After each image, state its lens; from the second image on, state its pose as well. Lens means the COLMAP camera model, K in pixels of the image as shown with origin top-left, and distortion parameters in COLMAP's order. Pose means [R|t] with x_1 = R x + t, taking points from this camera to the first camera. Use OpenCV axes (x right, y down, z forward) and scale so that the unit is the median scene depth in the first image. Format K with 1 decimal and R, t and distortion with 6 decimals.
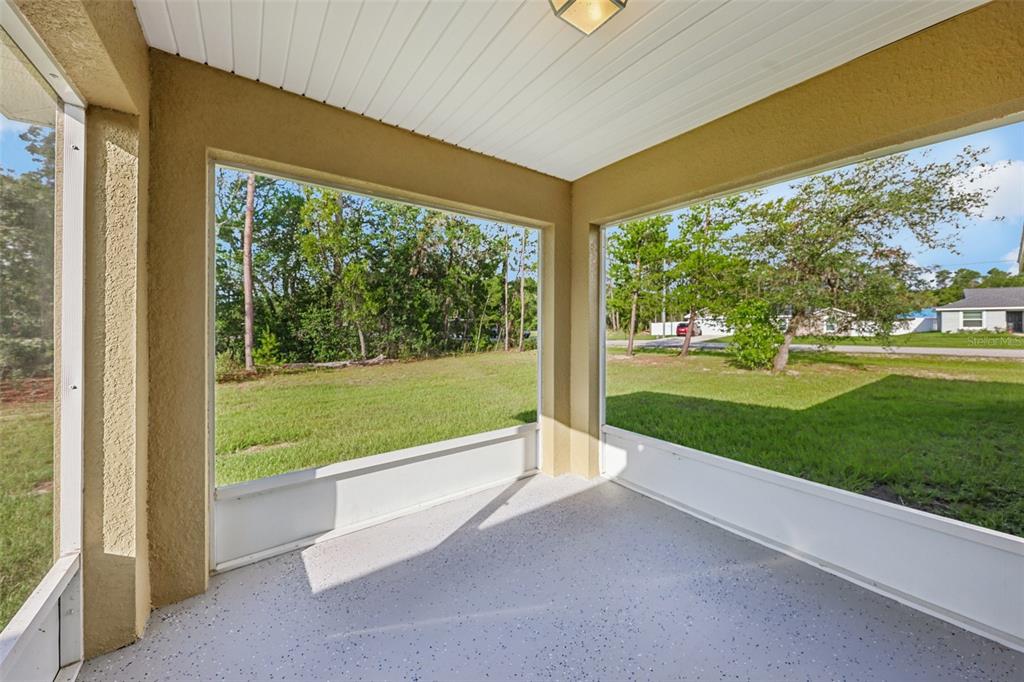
lens RADIAL K [[365.1, 0, 514.9], [0, 365.1, 329.9], [0, 0, 1]] dist [-0.001688, -0.000247]
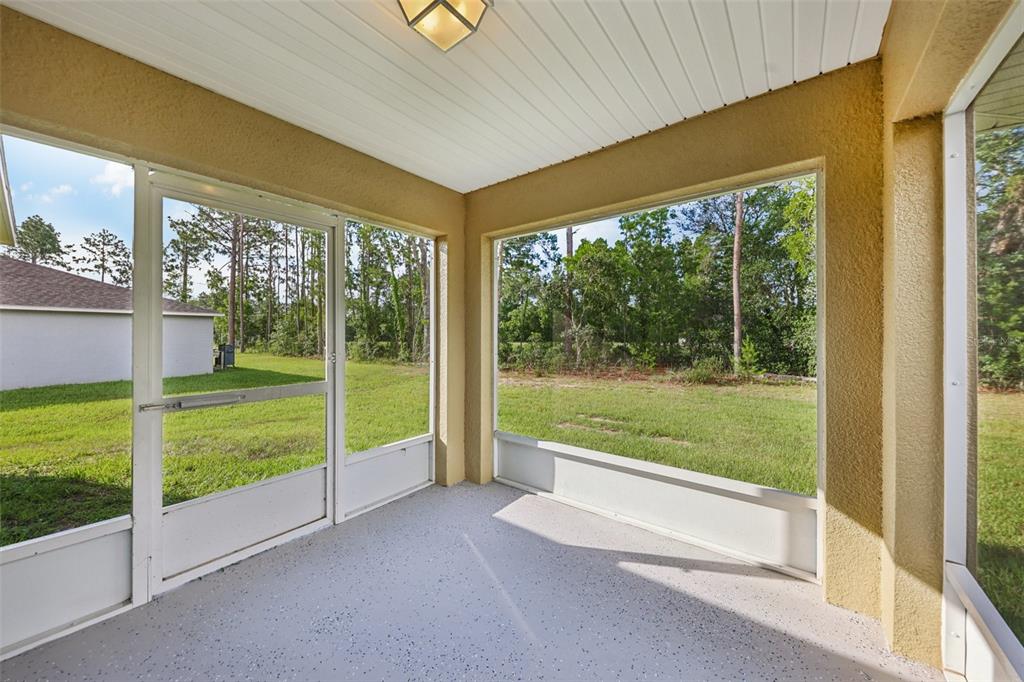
lens RADIAL K [[365.1, 0, 514.5], [0, 365.1, 335.9], [0, 0, 1]] dist [-0.001688, -0.000247]
pose [[0.270692, 0.003497, -0.962660, 0.629671], [-0.011353, 0.999935, 0.000441, -0.006377], [0.962599, 0.010810, 0.270714, 0.461945]]
